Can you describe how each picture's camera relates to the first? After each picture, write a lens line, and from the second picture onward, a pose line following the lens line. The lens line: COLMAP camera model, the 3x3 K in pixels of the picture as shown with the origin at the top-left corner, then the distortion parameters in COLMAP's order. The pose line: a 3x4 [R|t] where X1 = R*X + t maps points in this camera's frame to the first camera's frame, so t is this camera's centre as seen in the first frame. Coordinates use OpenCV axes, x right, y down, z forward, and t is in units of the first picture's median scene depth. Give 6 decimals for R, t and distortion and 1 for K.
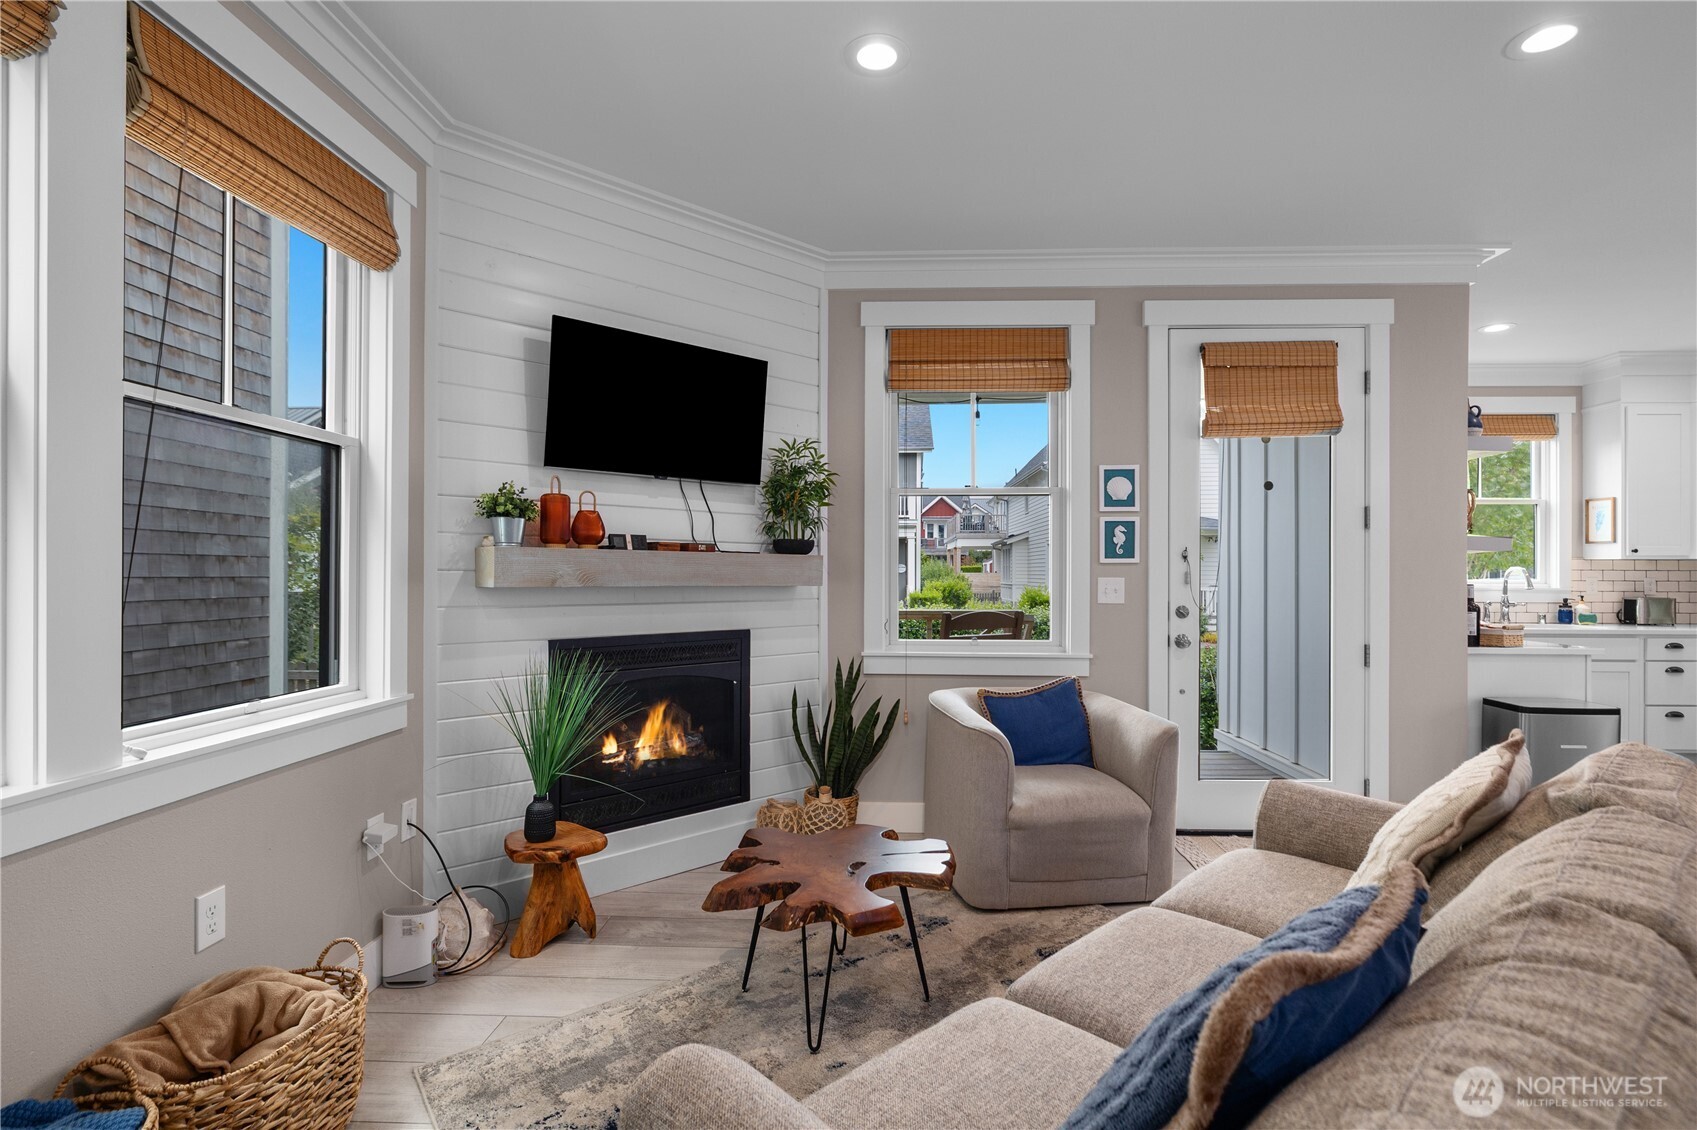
lens RADIAL K [[814.1, 0, 843.3], [0, 814.1, 568.3], [0, 0, 1]] dist [-0.005389, 0.002910]
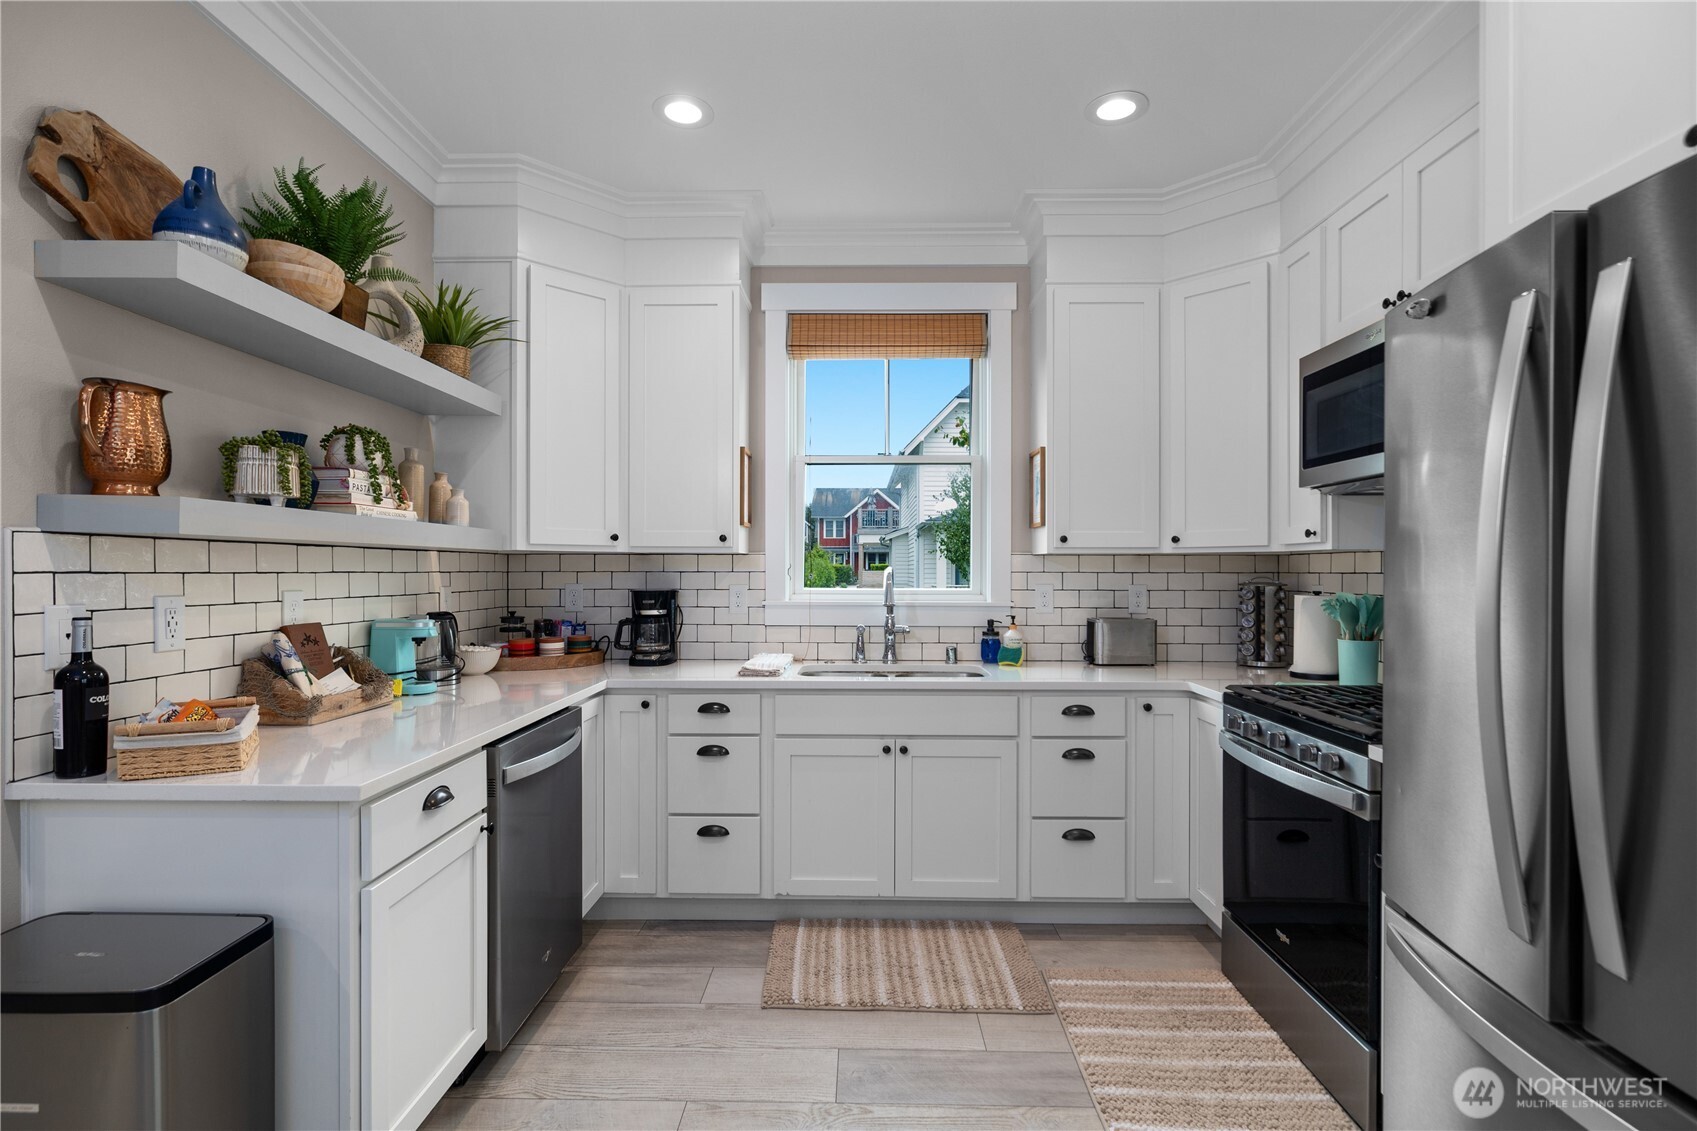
lens RADIAL K [[814.1, 0, 844.6], [0, 814.1, 570.9], [0, 0, 1]] dist [-0.005389, 0.002910]
pose [[0.999774, -0.003158, 0.021034, 1.167174], [0.003010, 0.999970, 0.007082, -0.005151], [-0.021056, -0.007017, 0.999754, 0.617447]]
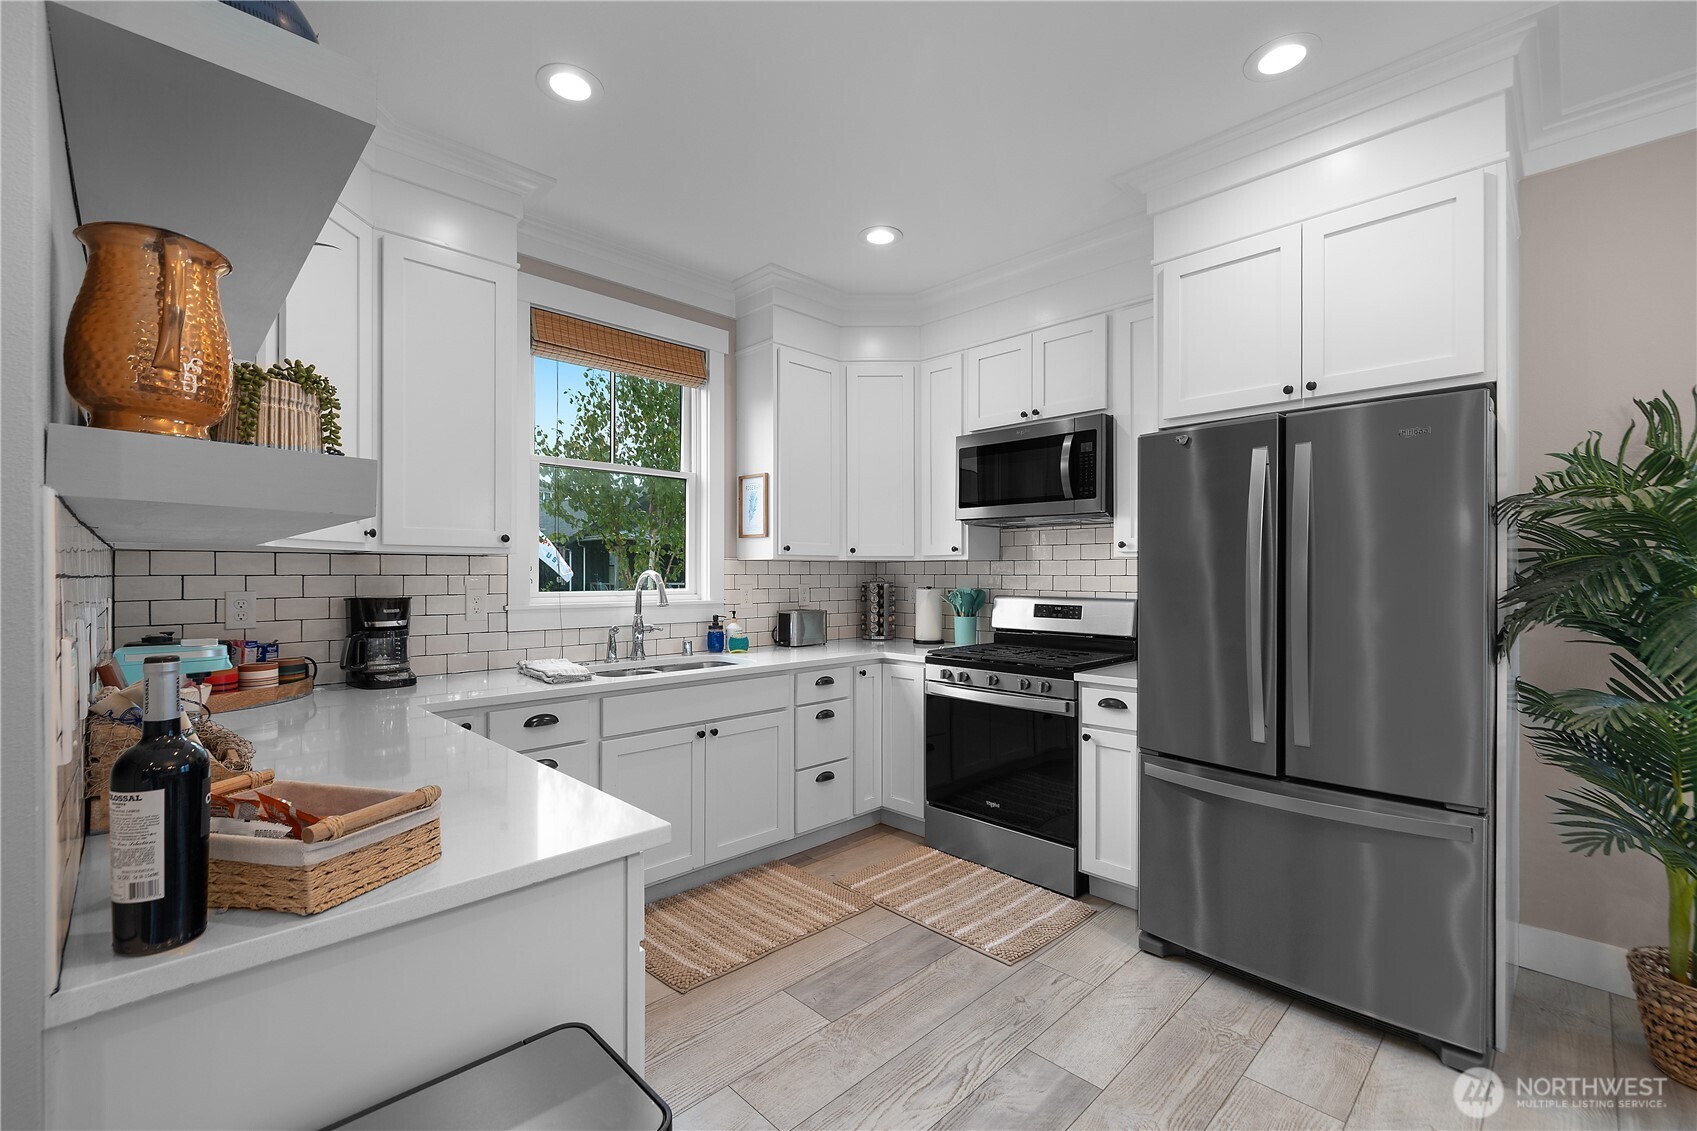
lens RADIAL K [[719.4, 0, 842.7], [0, 719.4, 573.5], [0, 0, 1]] dist [0.003261, -0.000577]
pose [[0.685790, -0.003470, 0.727791, 0.782316], [-0.001207, 0.999982, 0.005905, -0.004185], [-0.727799, -0.004928, 0.685773, 0.756667]]
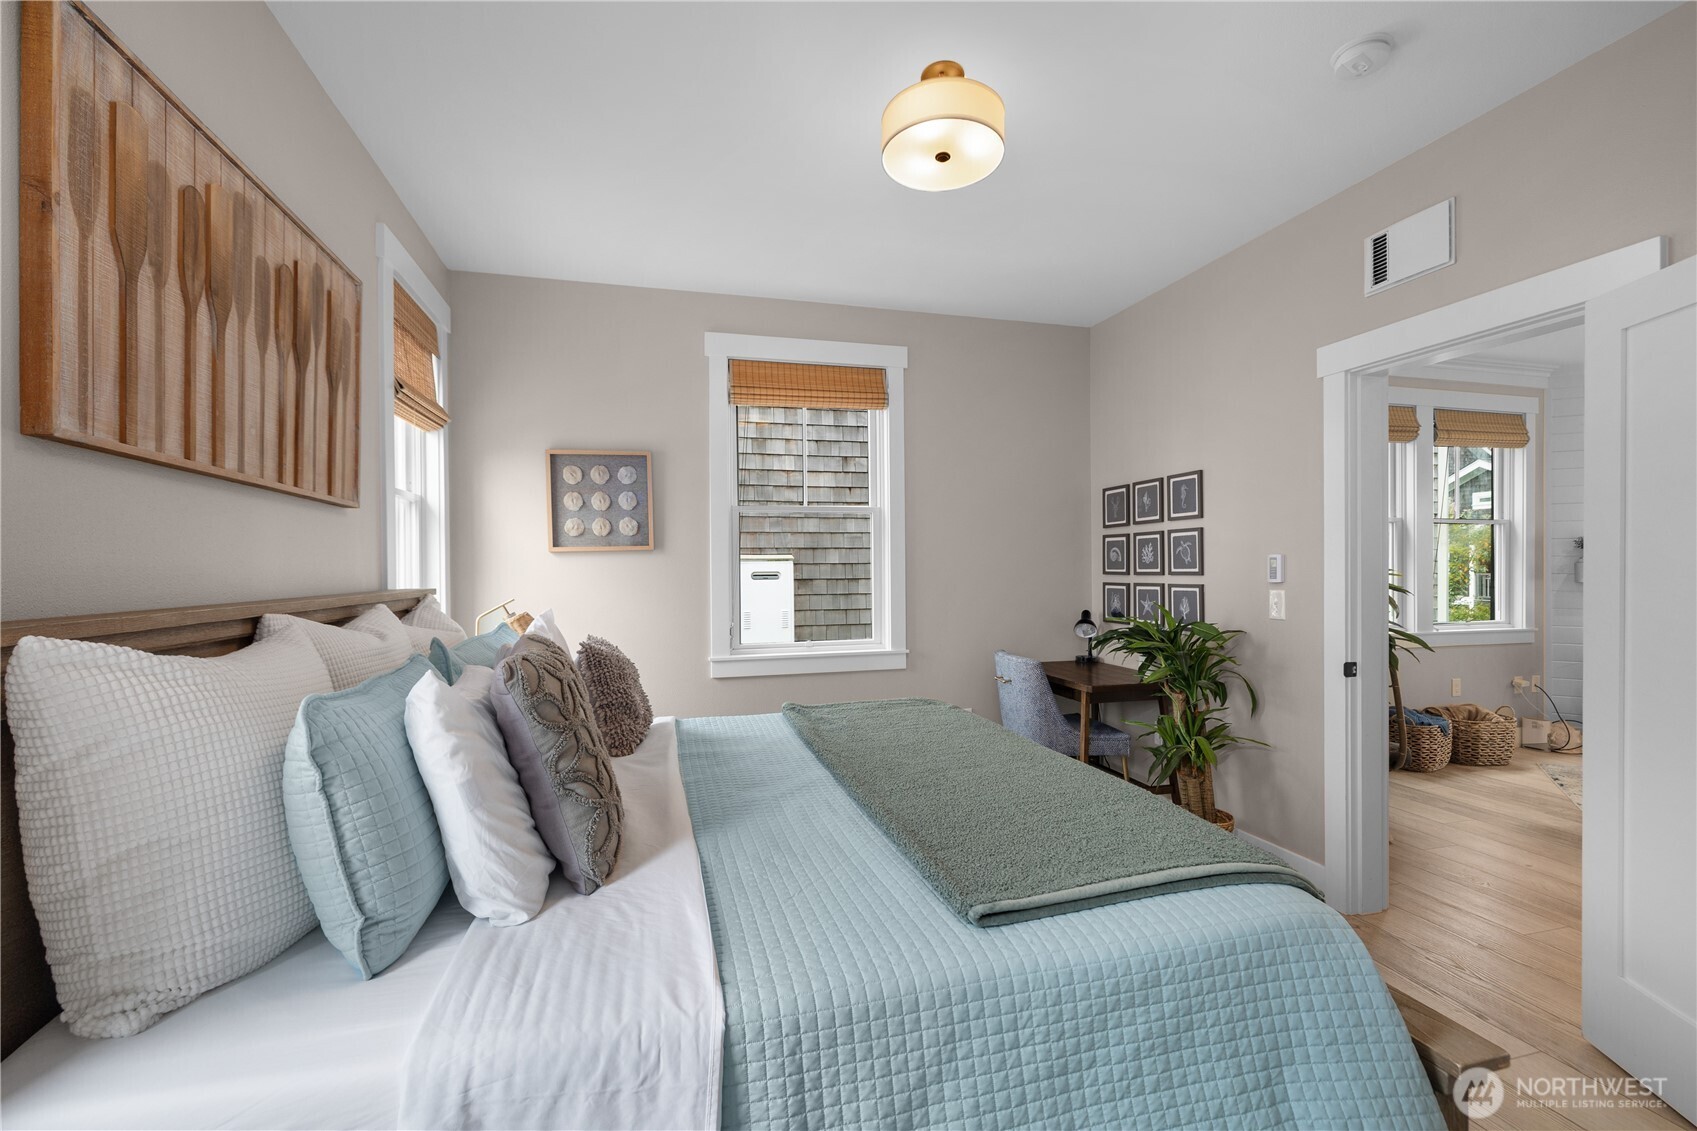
lens RADIAL K [[719.4, 0, 849.6], [0, 719.4, 577.7], [0, 0, 1]] dist [0.003261, -0.000577]
pose [[0.311908, -0.000670, -0.950112, 0.540725], [0.004767, 0.999988, 0.000860, 0.001708], [0.950100, -0.004798, 0.311908, -1.000441]]
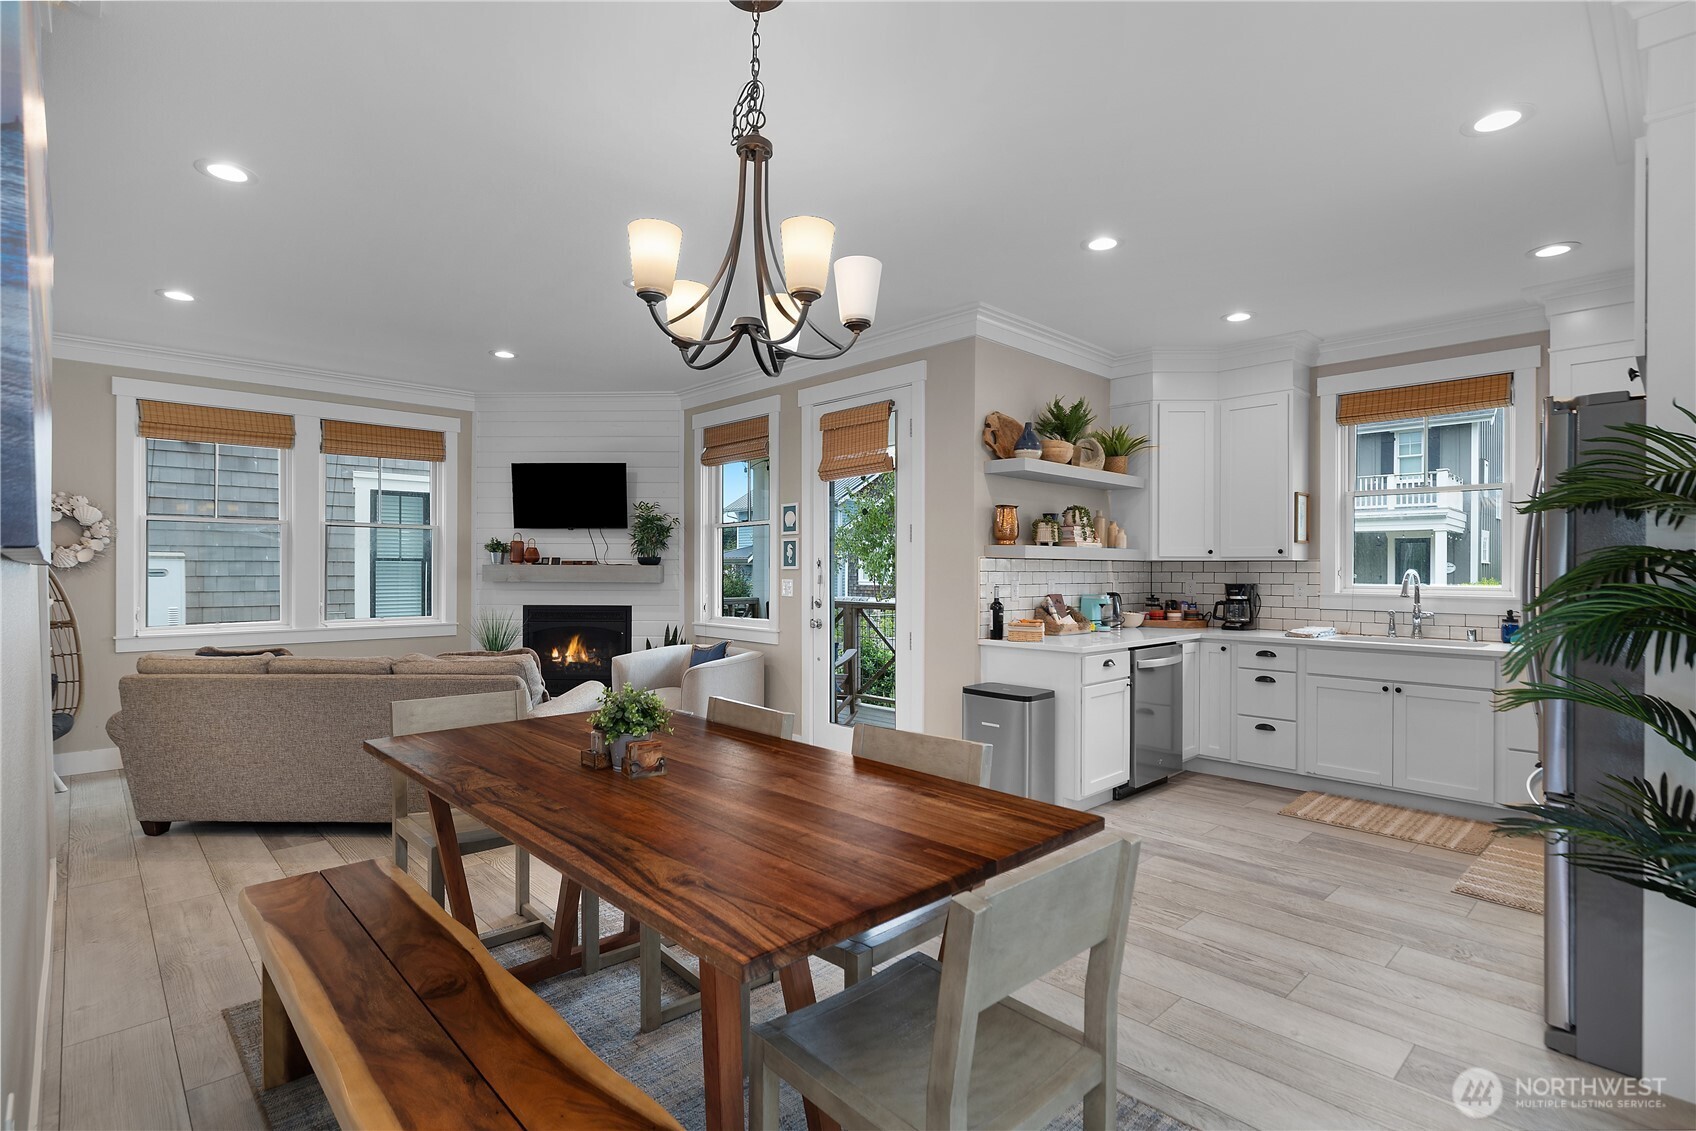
lens RADIAL K [[813.7, 0, 846.0], [0, 813.7, 567.0], [0, 0, 1]] dist [-0.005389, 0.002910]
pose [[0.717941, -0.003779, -0.696094, 1.475853], [0.003309, 0.999992, -0.002015, -0.007328], [0.696096, -0.000857, 0.717948, 0.006600]]
